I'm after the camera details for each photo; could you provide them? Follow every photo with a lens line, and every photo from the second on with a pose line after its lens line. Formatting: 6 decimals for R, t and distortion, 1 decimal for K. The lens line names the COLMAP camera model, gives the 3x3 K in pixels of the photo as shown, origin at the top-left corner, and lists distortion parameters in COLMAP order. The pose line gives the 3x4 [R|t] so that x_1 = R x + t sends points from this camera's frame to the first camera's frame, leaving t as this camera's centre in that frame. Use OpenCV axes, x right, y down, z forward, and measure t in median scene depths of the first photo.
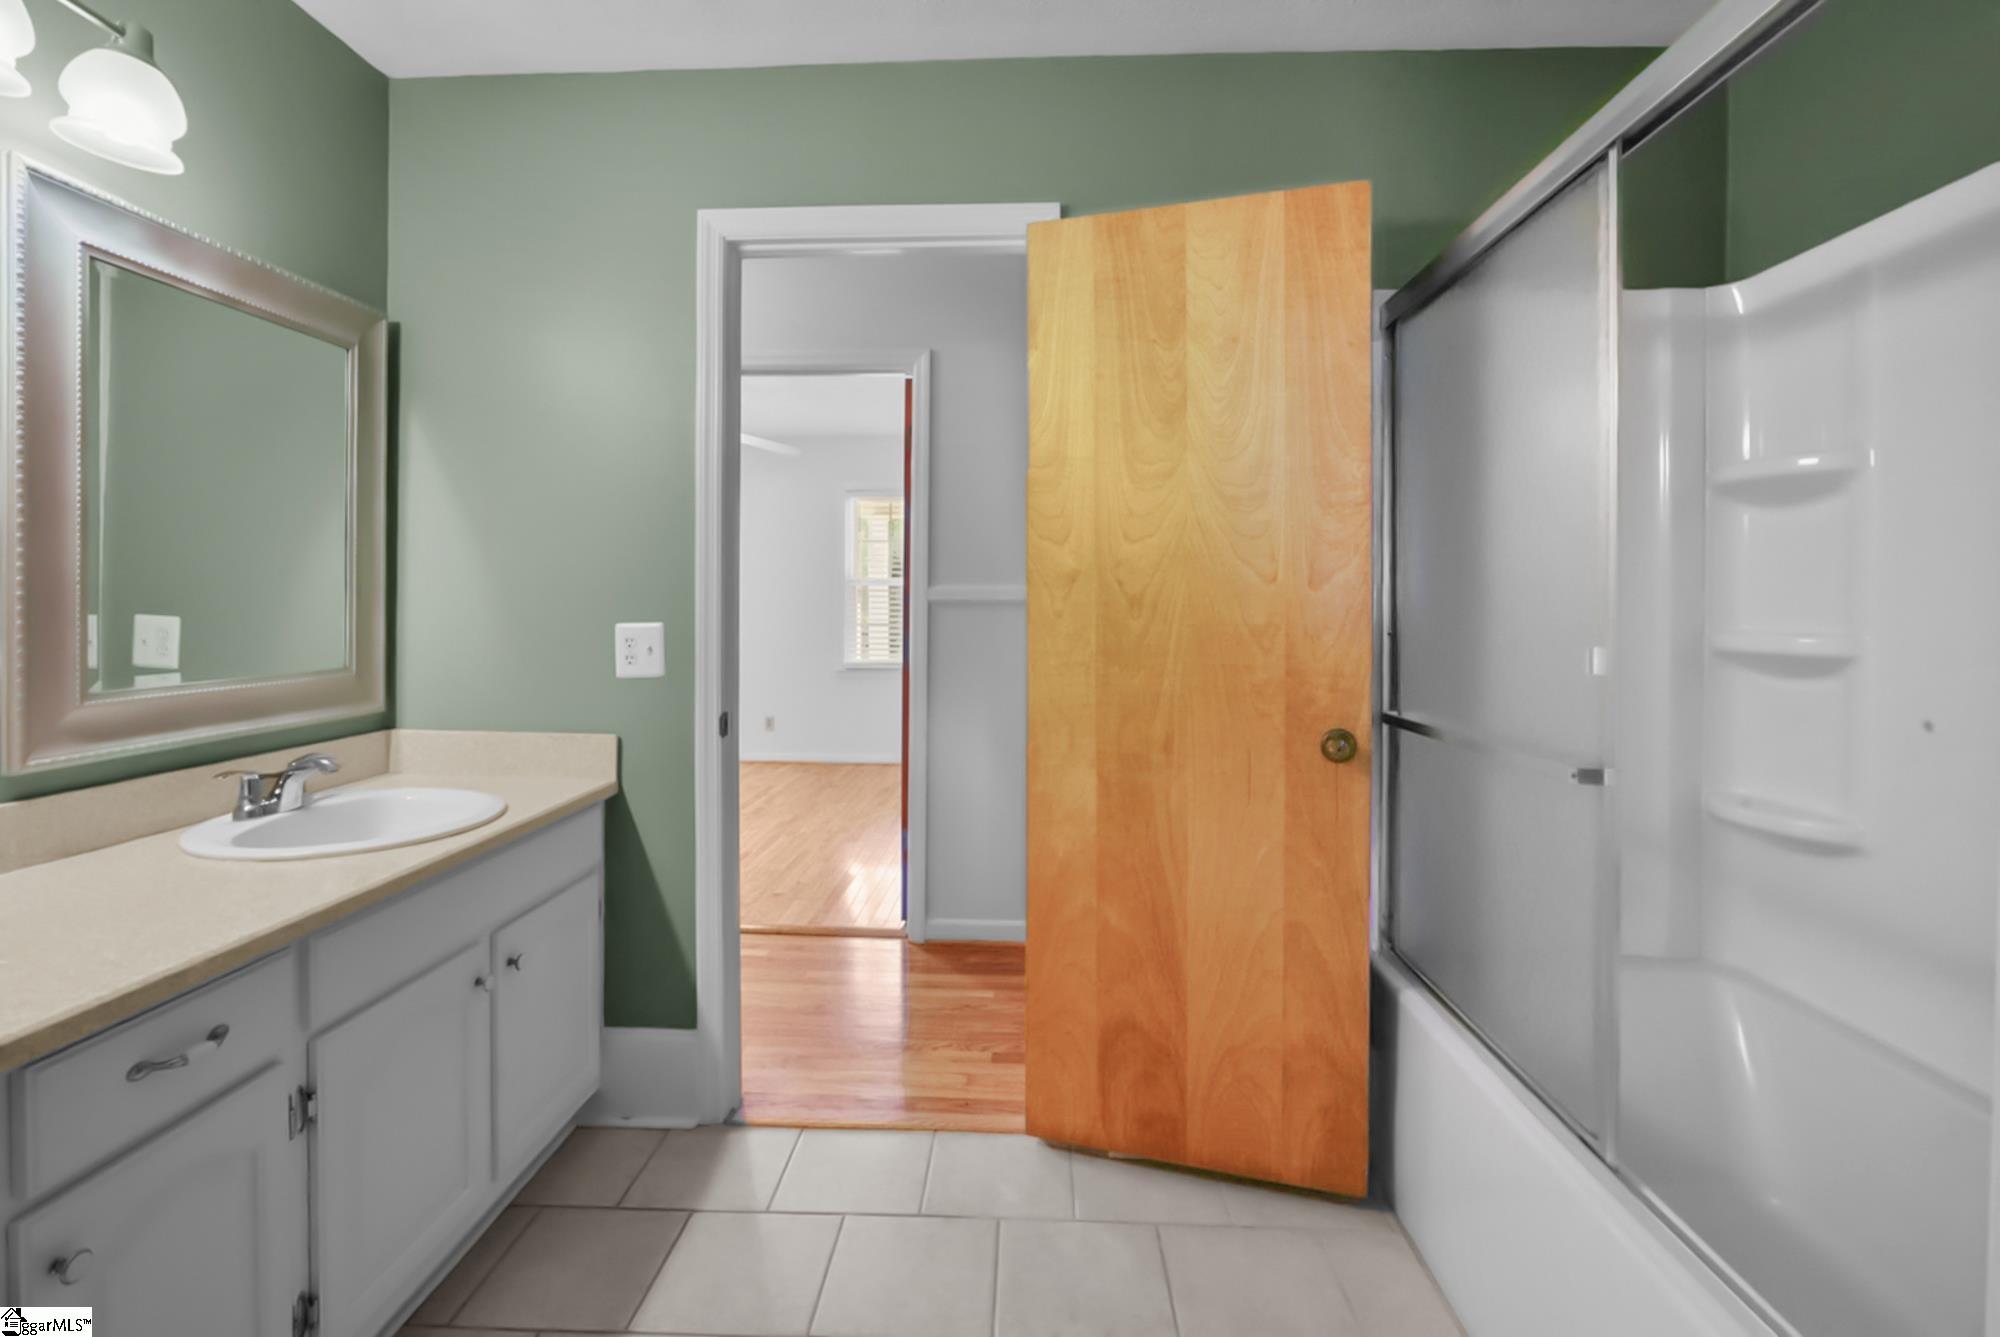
lens RADIAL K [[918.3, 0, 1009.3], [0, 918.3, 656.3], [0, 0, 1]] dist [-0.011803, 0.000525]
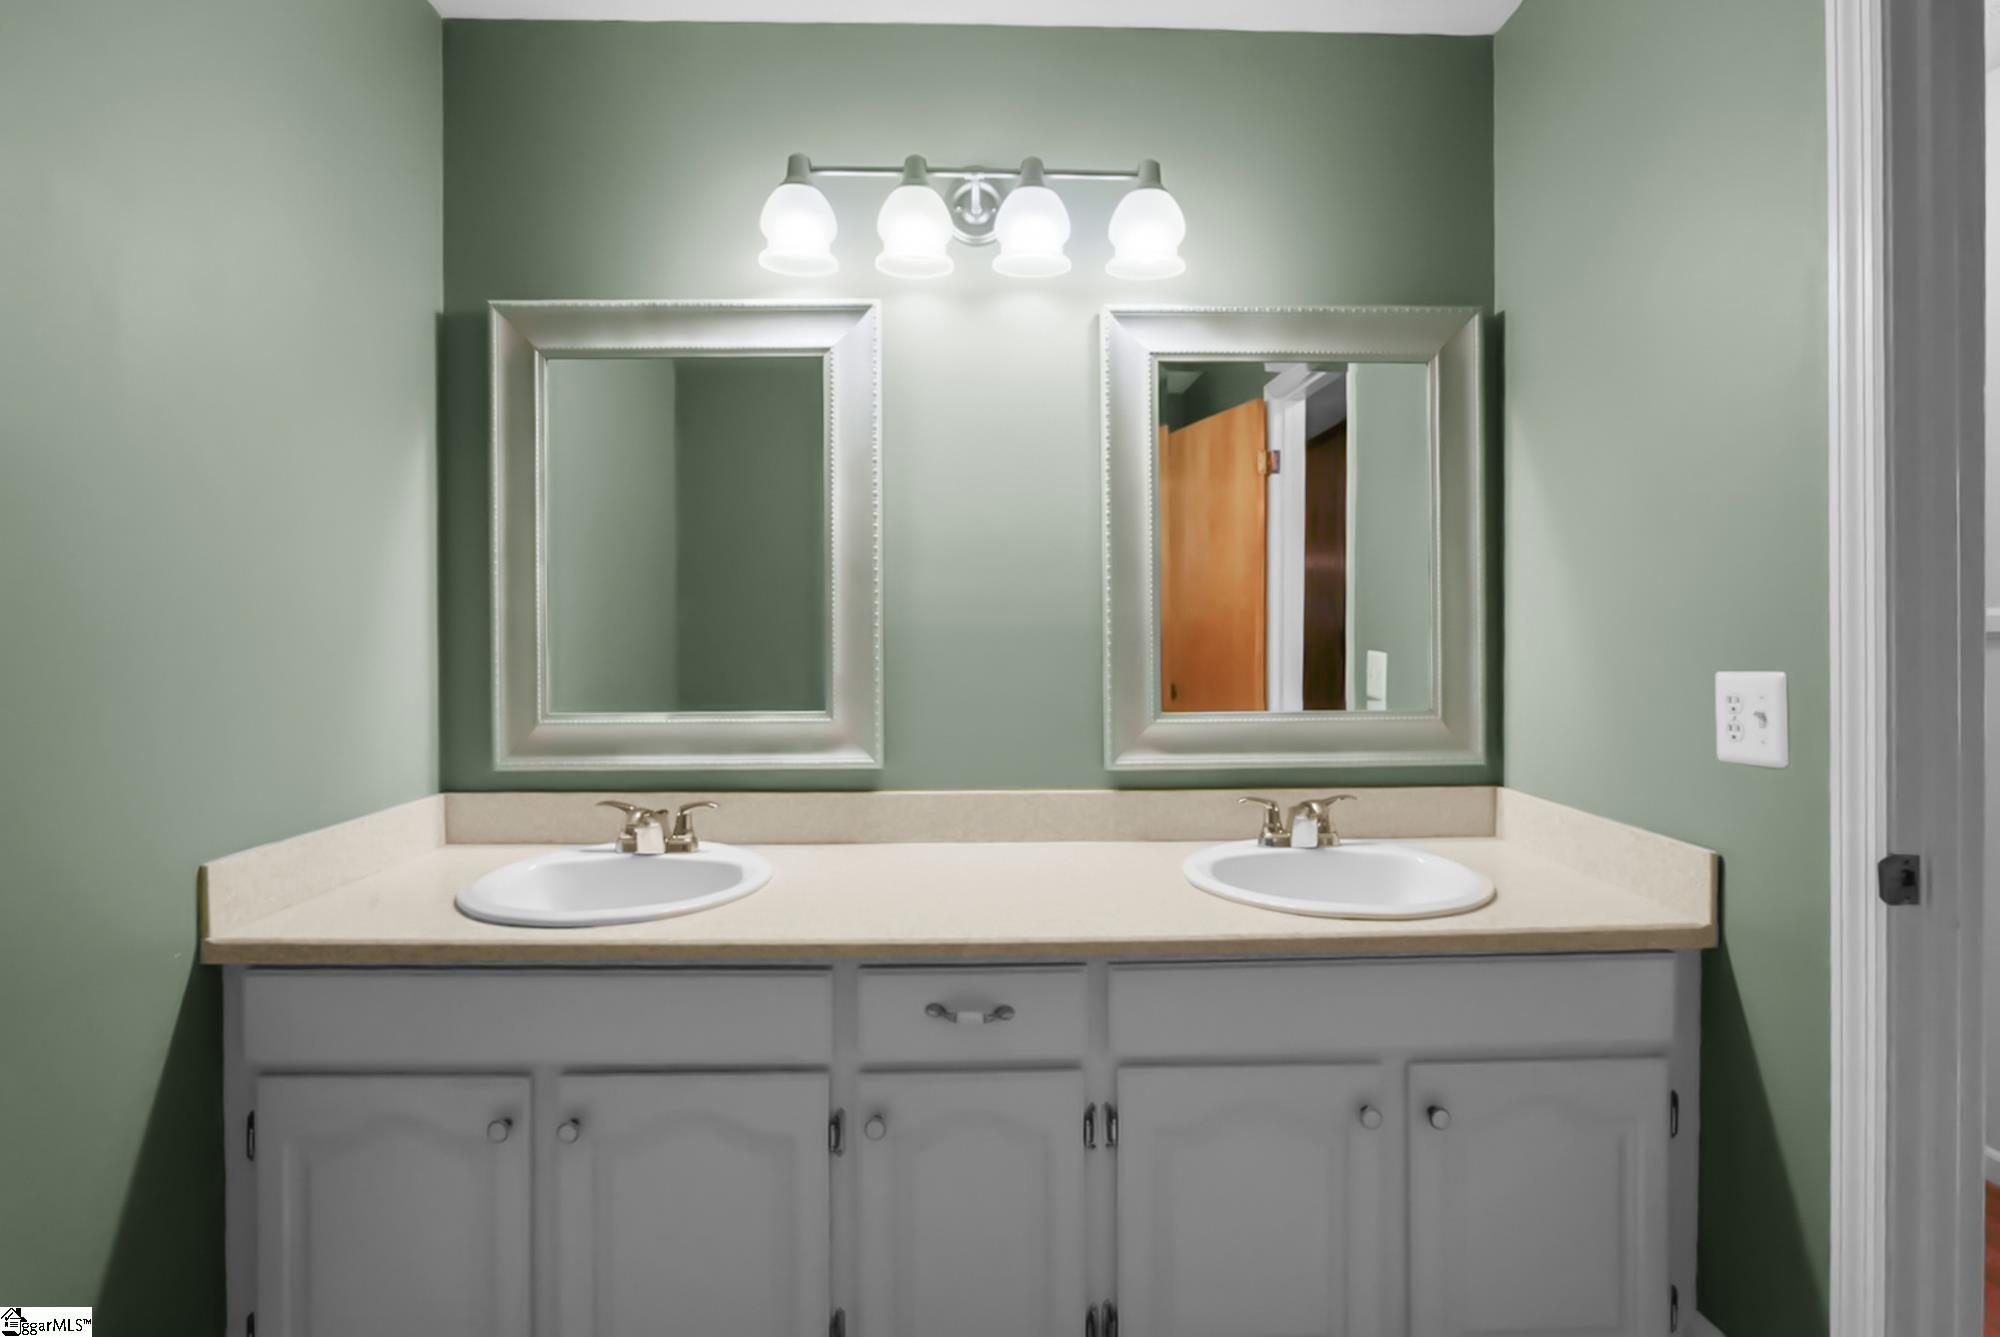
lens RADIAL K [[933.2, 0, 962.4], [0, 933.2, 649.3], [0, 0, 1]] dist [-0.013764, 0.000296]
pose [[0.062382, 0.007167, -0.998027, 0.176648], [-0.053695, 0.998550, 0.003815, -0.027783], [0.996607, 0.053352, 0.062677, 0.488407]]
